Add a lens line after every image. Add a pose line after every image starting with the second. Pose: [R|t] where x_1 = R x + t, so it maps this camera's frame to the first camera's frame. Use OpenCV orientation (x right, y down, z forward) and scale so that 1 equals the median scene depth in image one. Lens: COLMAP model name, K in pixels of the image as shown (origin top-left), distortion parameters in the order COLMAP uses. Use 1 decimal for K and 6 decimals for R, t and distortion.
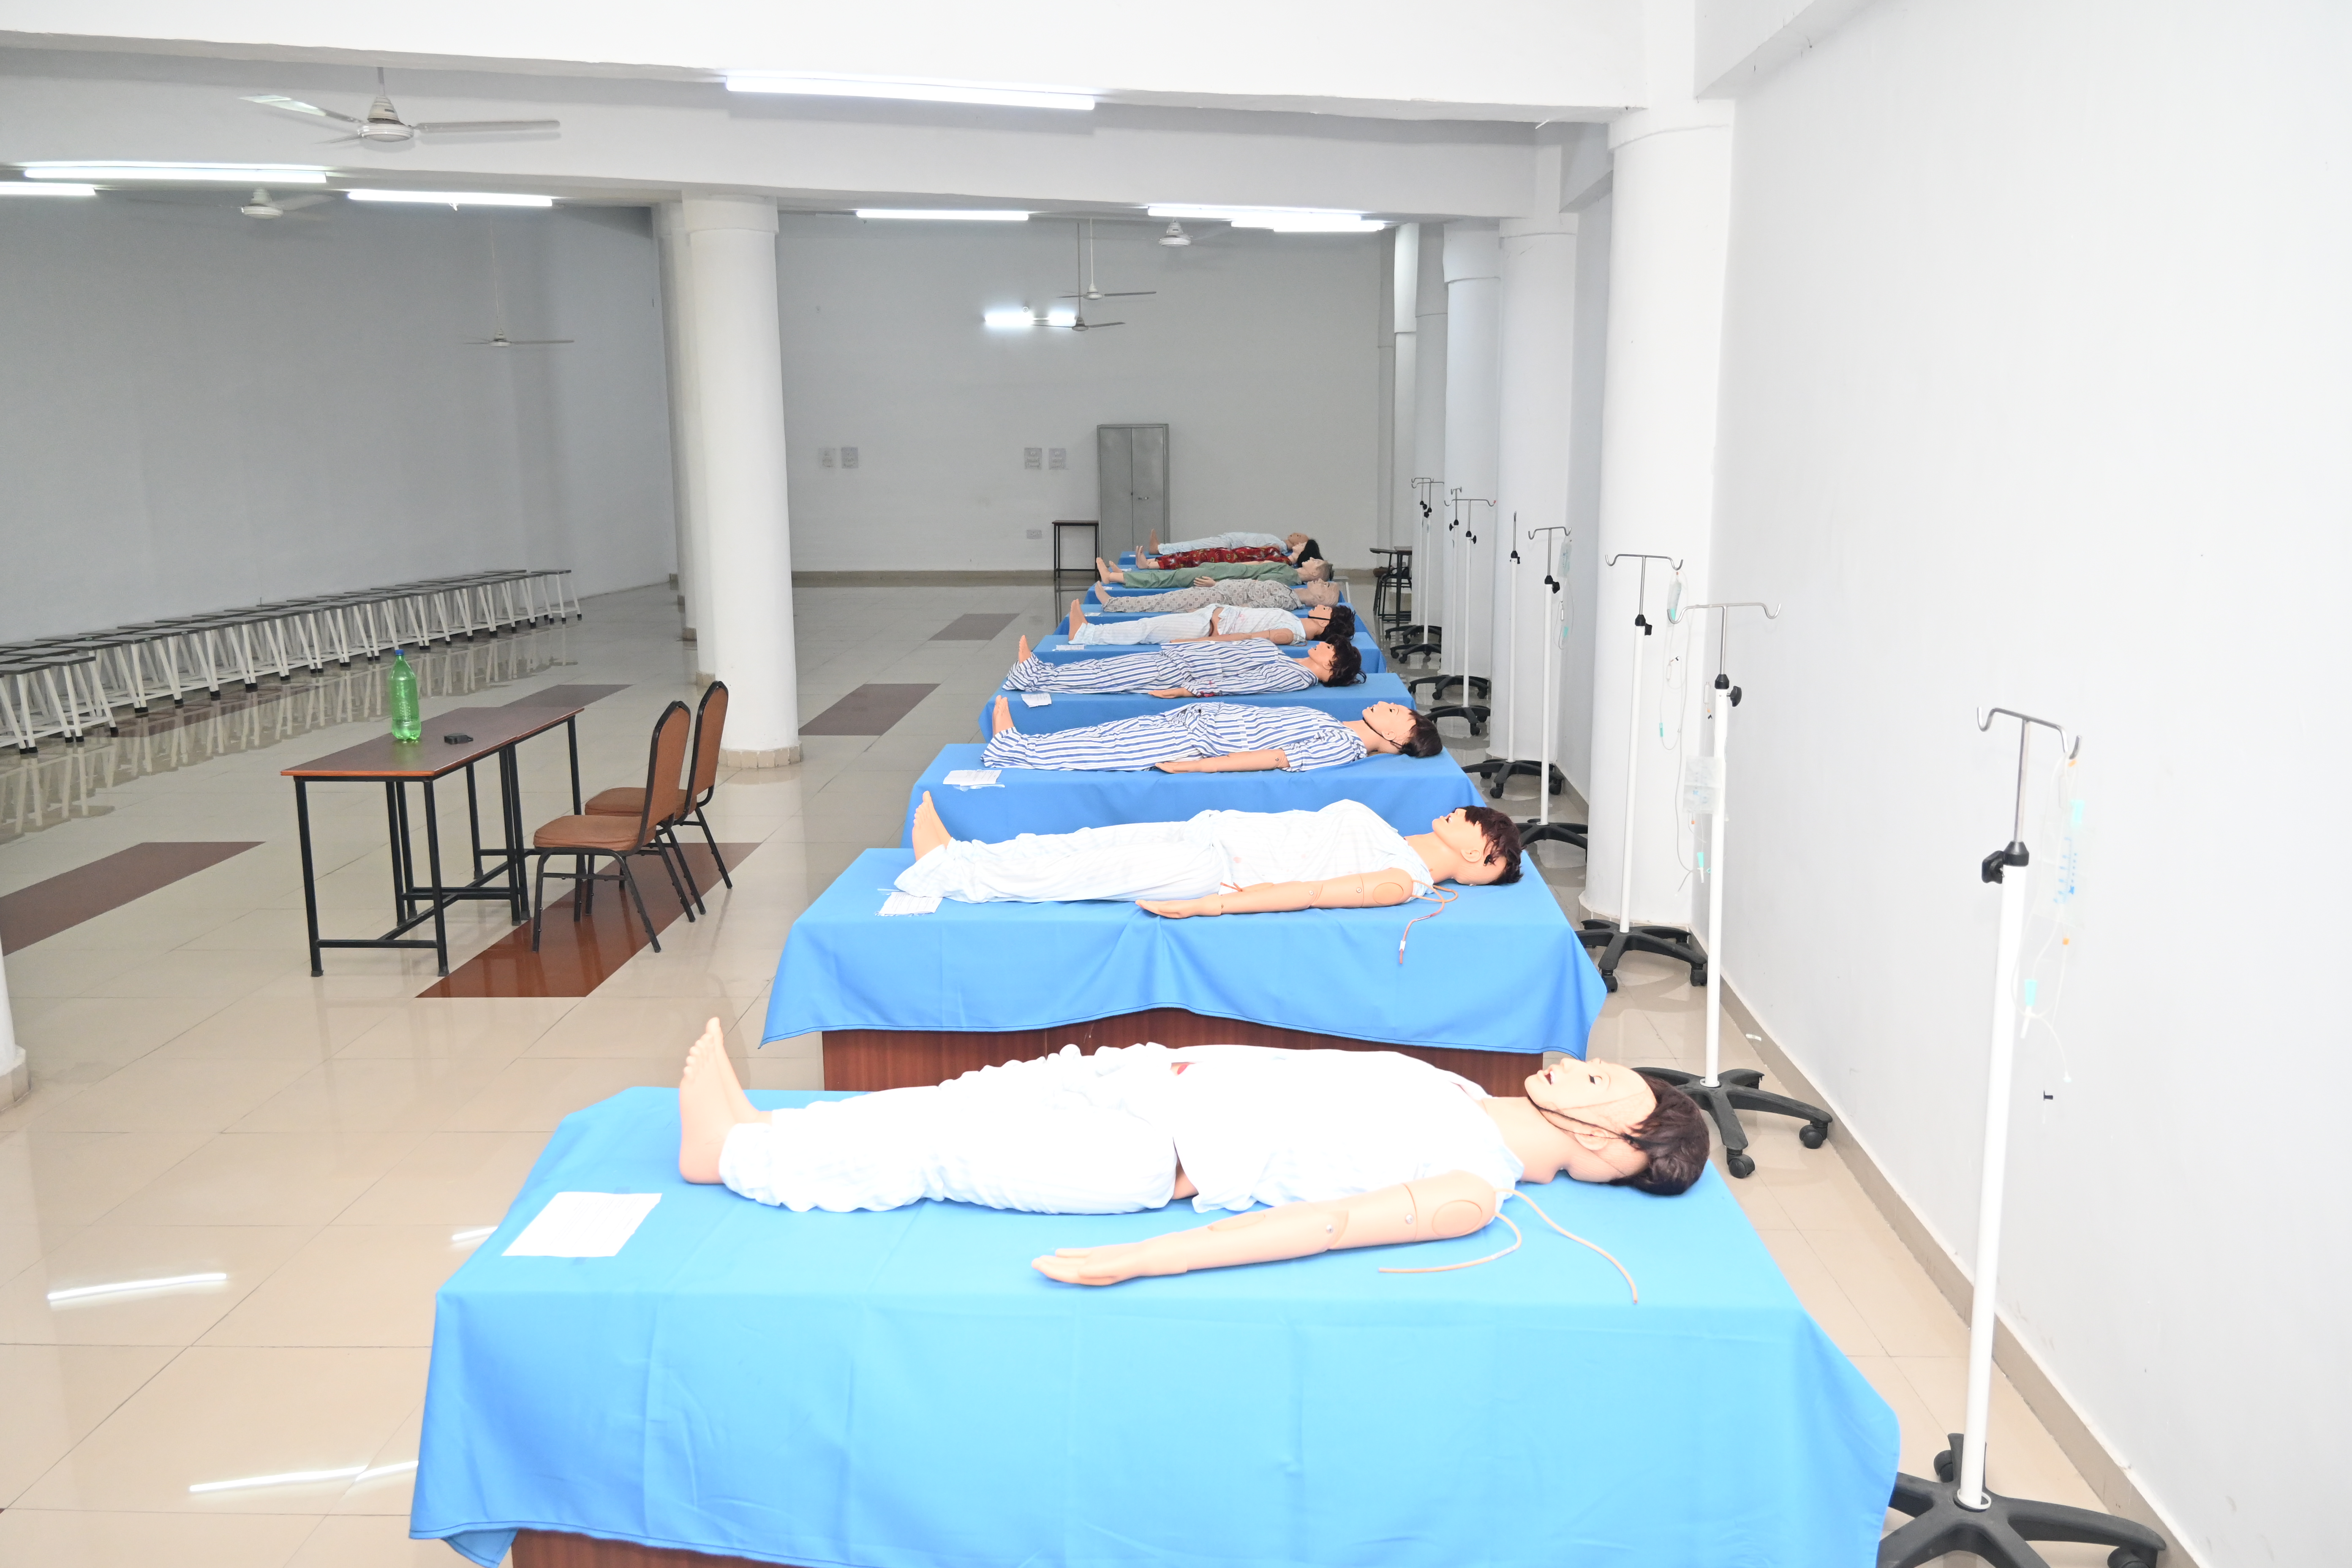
lens RADIAL K [[1779.0, 0, 1171.8], [0, 1779.0, 791.6], [0, 0, 1]] dist [-0.001199, -0.009088]
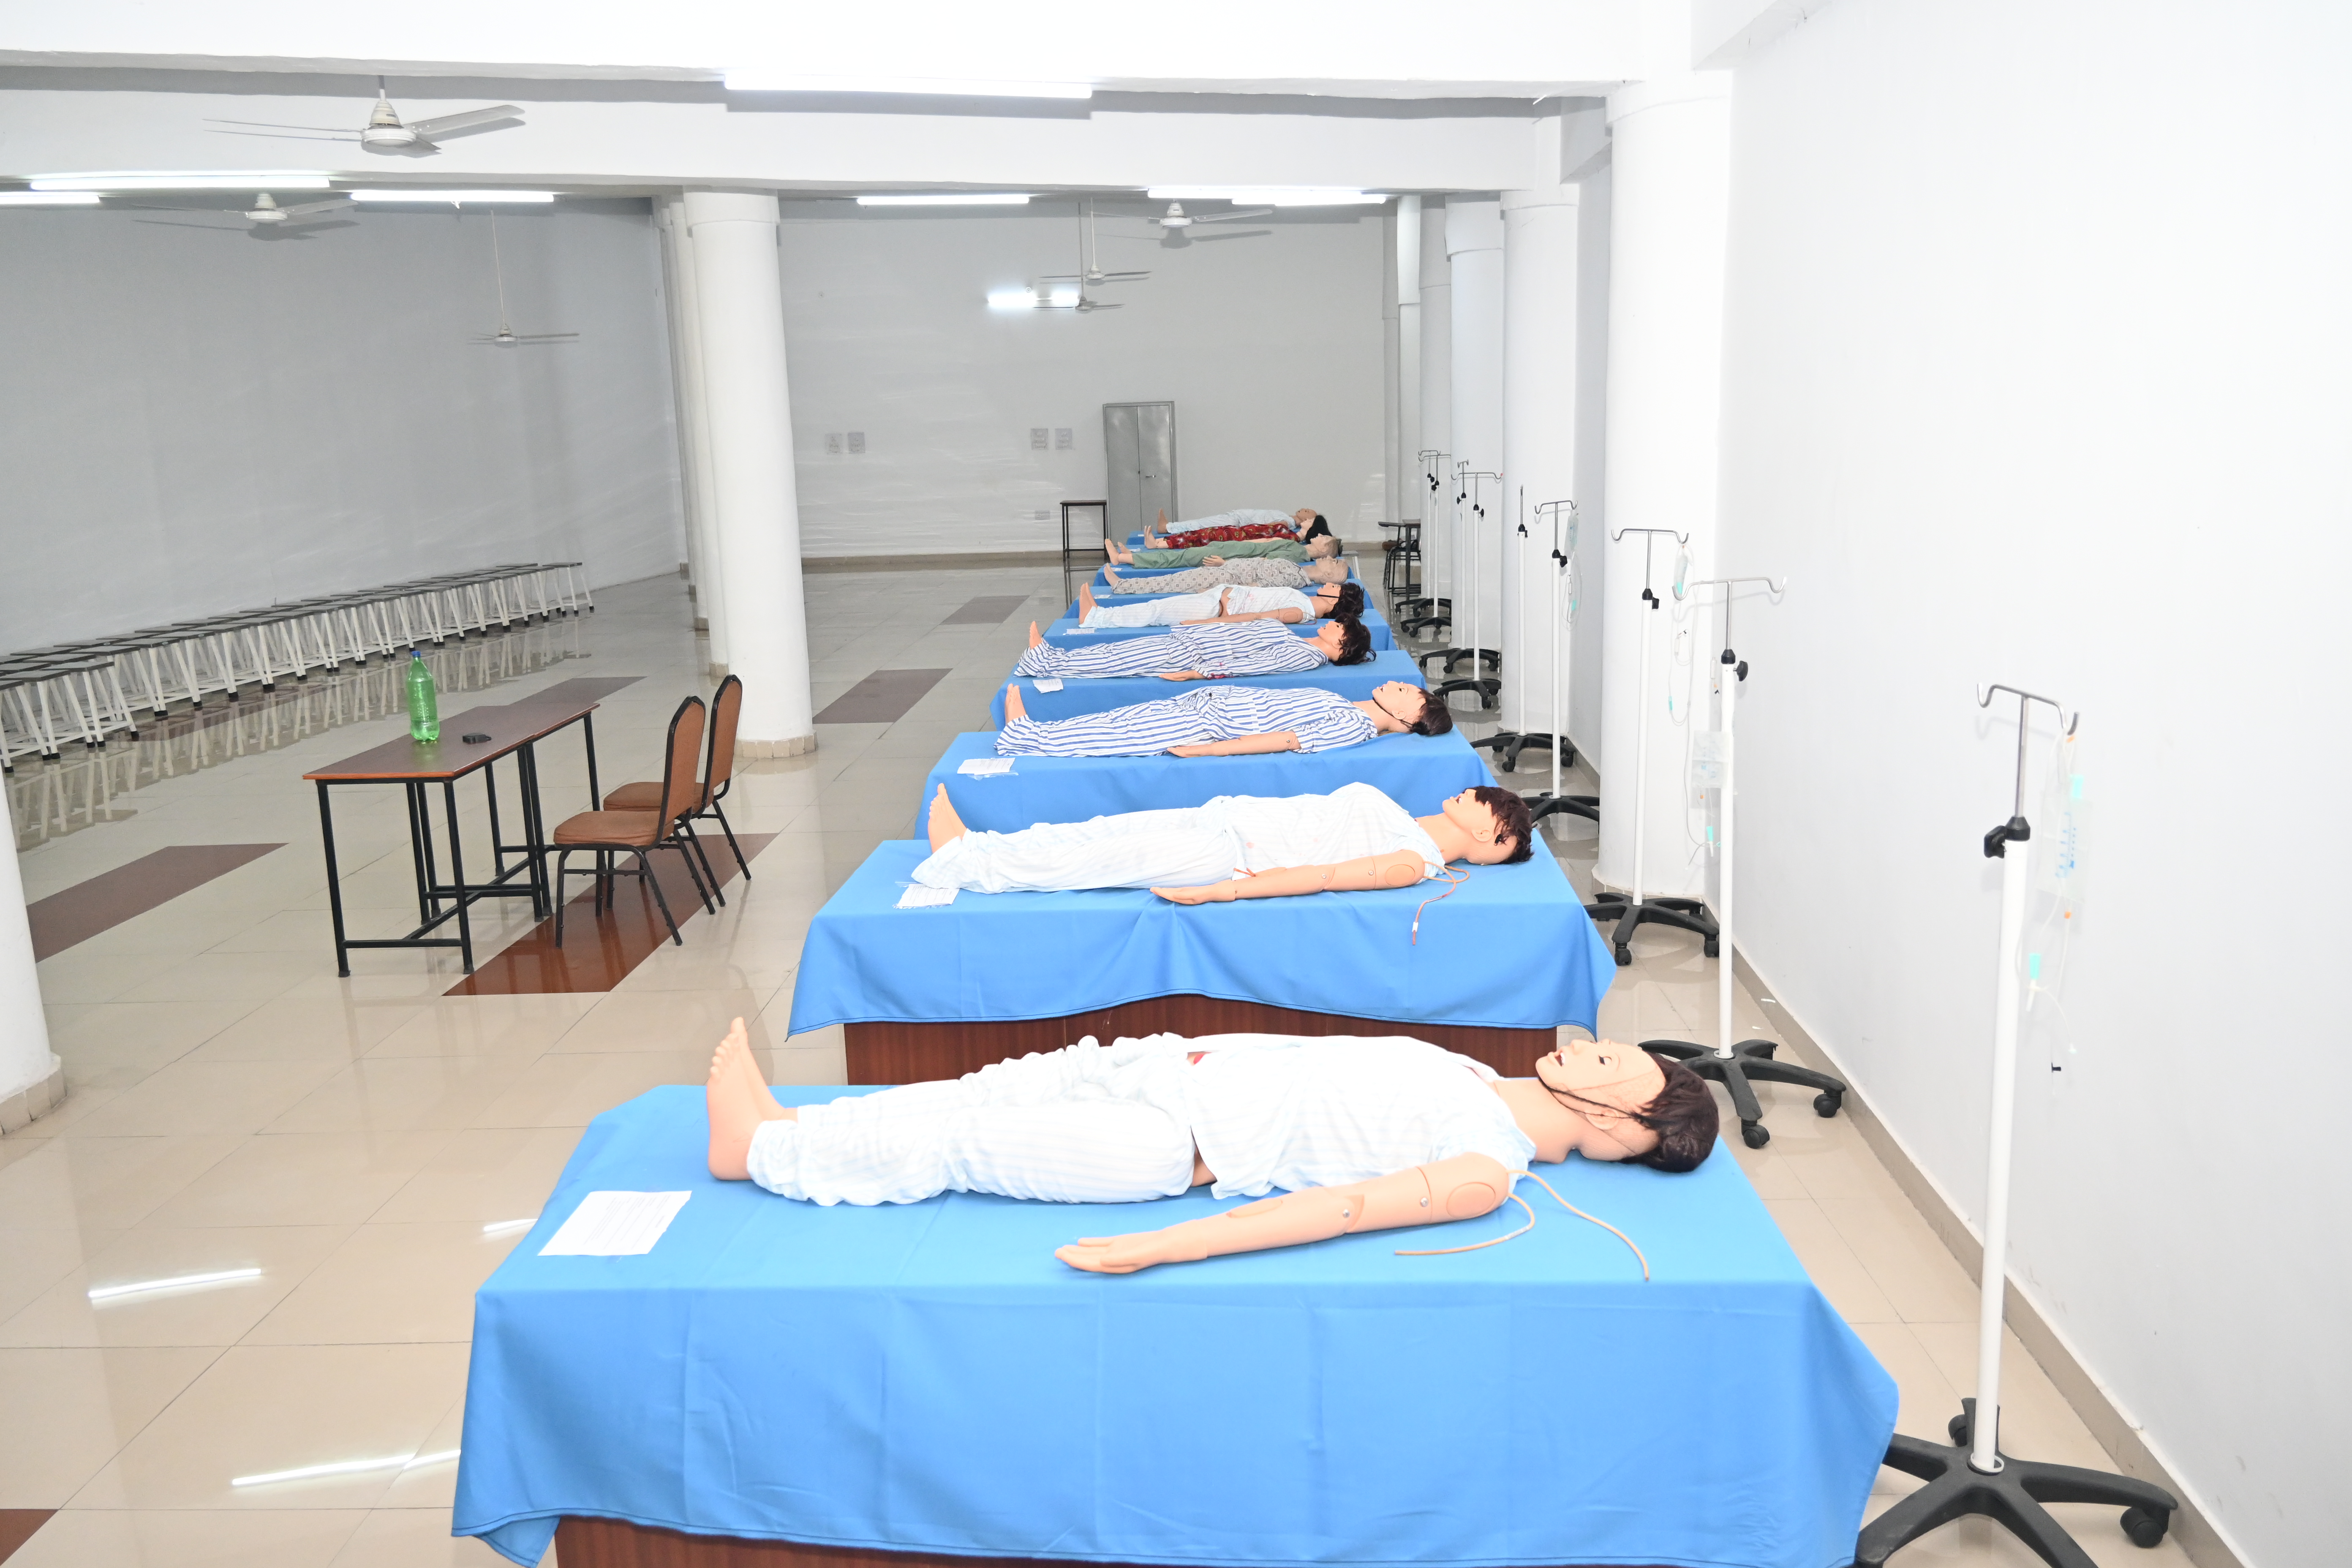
lens RADIAL K [[1779.0, 0, 1171.8], [0, 1779.0, 791.6], [0, 0, 1]] dist [-0.001199, -0.009088]
pose [[0.999714, -0.022396, -0.008372, 0.001104], [0.022509, 0.999653, 0.013682, -0.004811], [0.008063, -0.013867, 0.999871, -0.007029]]
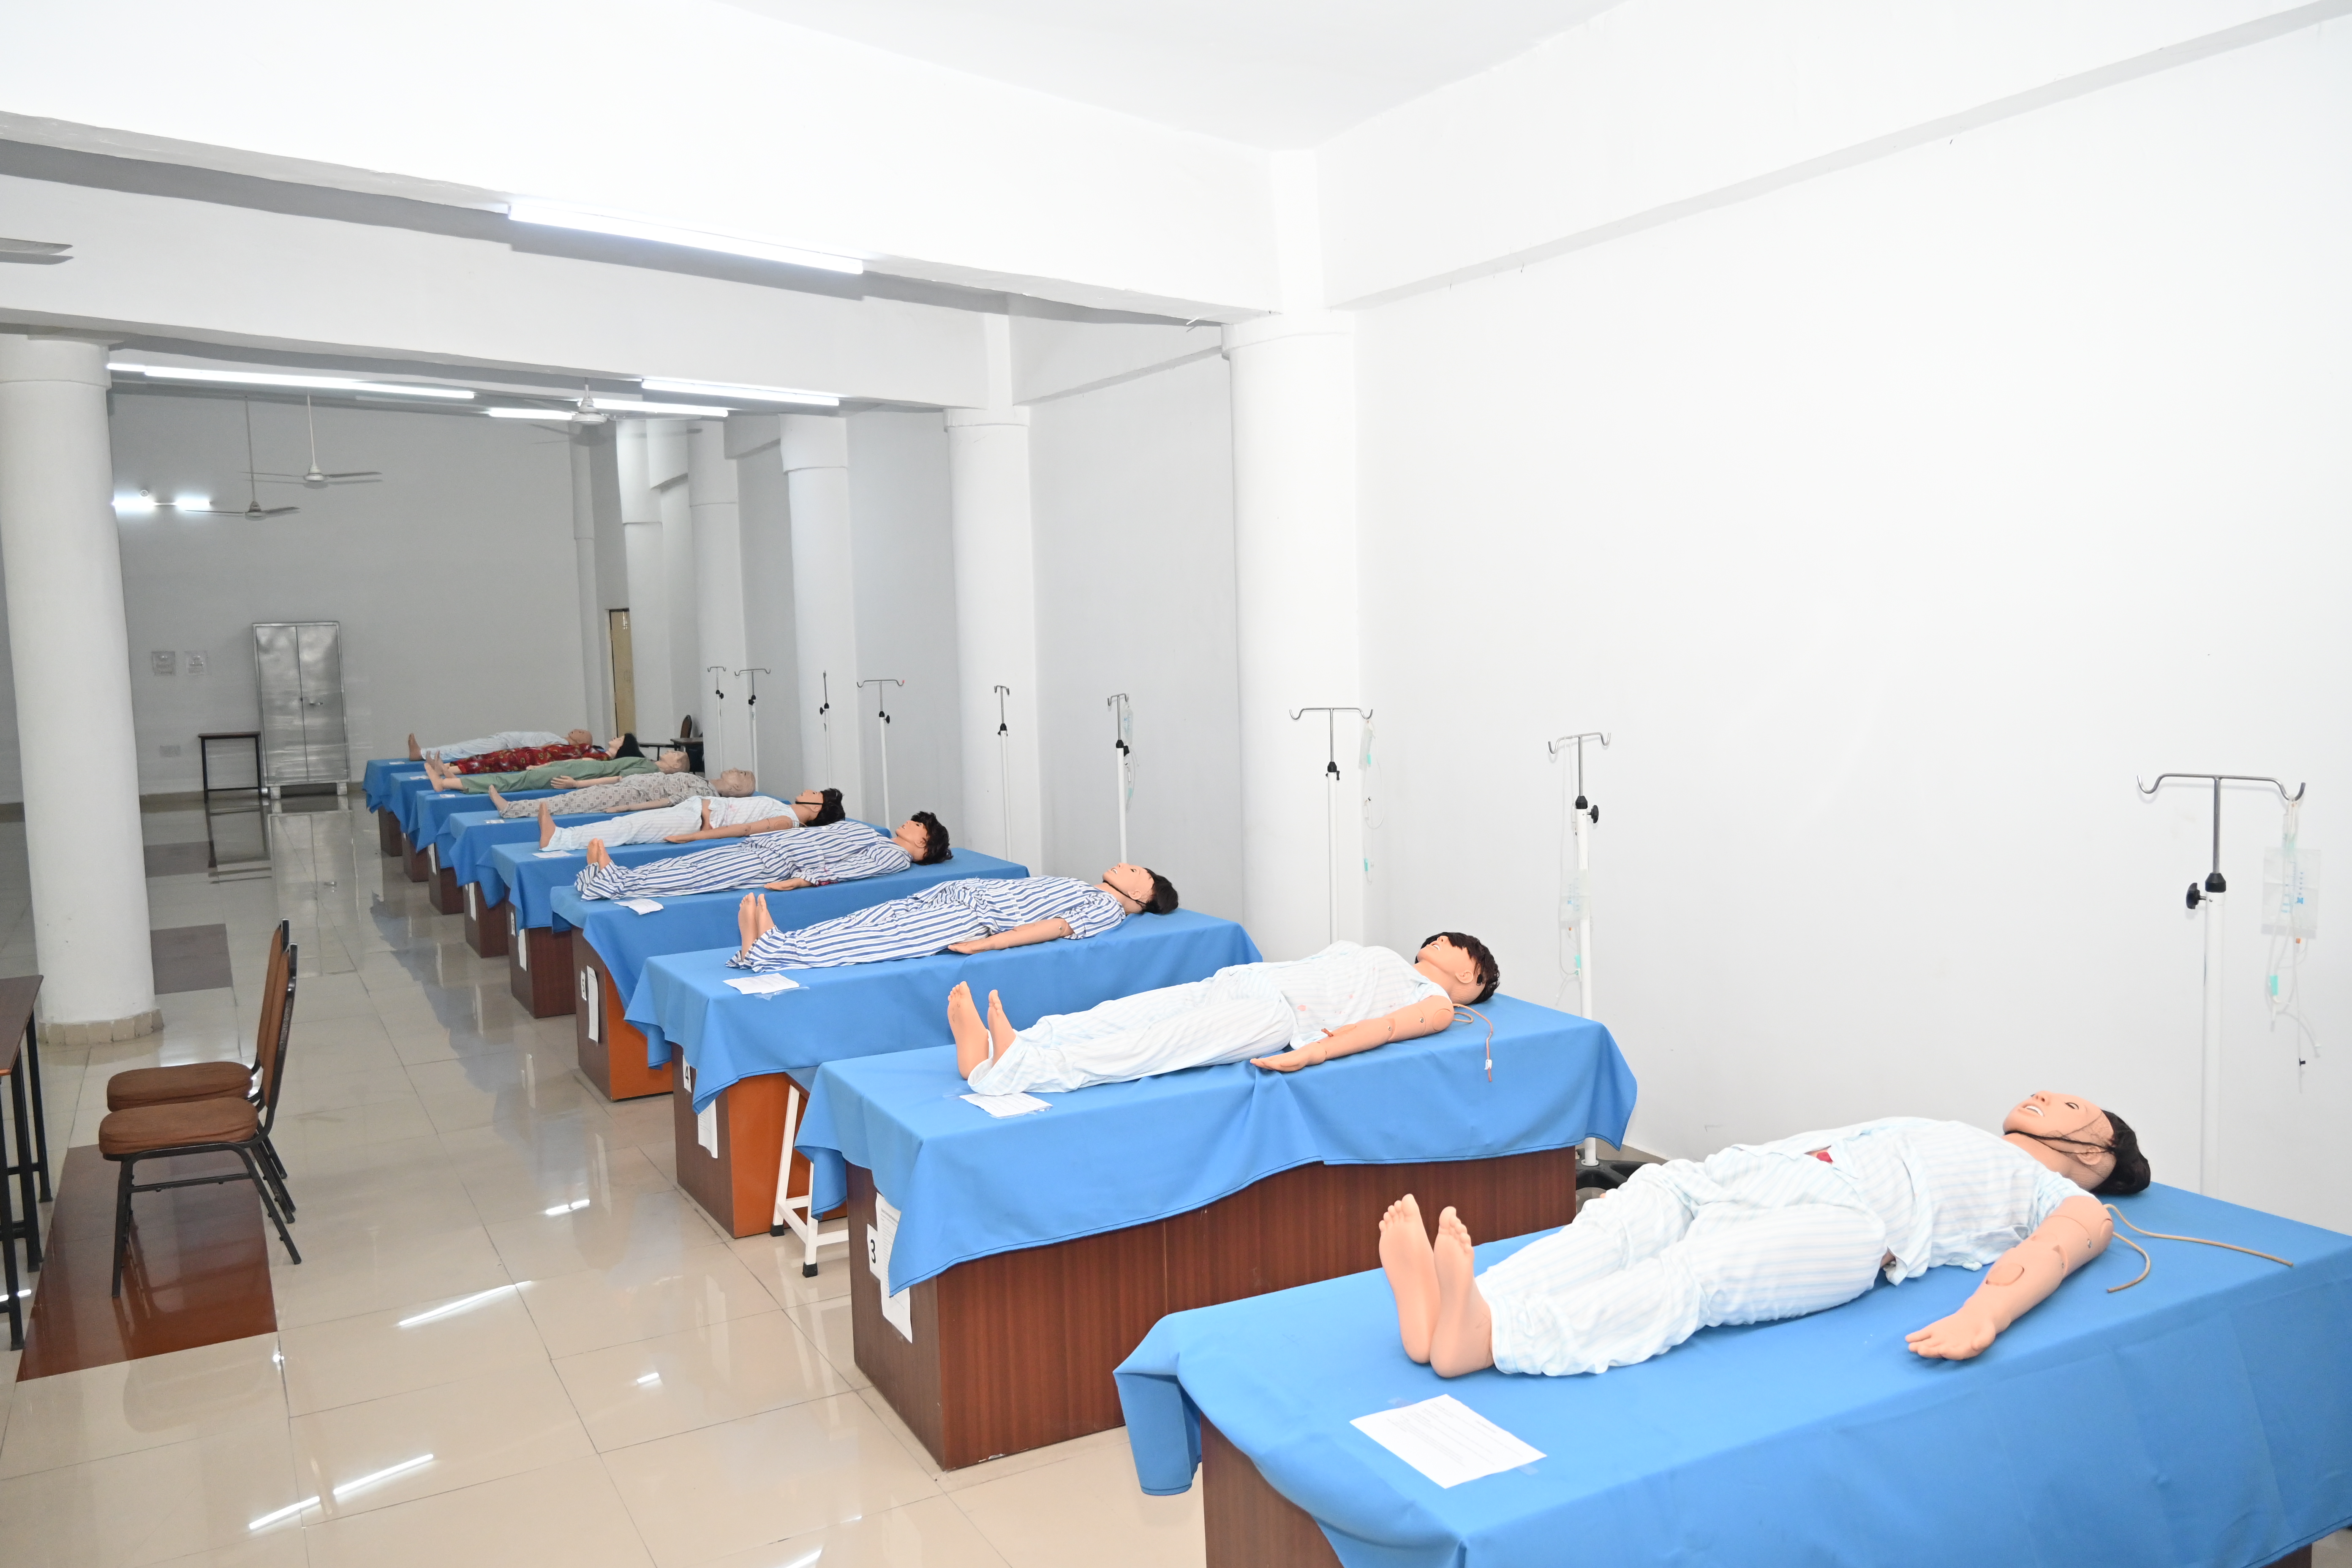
lens RADIAL K [[1784.0, 0, 1165.6], [0, 1784.0, 779.5], [0, 0, 1]] dist [0.024027, -0.014608]
pose [[0.864617, -0.063751, 0.498370, -0.366867], [0.120665, 0.989234, -0.082799, -0.010484], [-0.487727, 0.131725, 0.863001, 0.106168]]
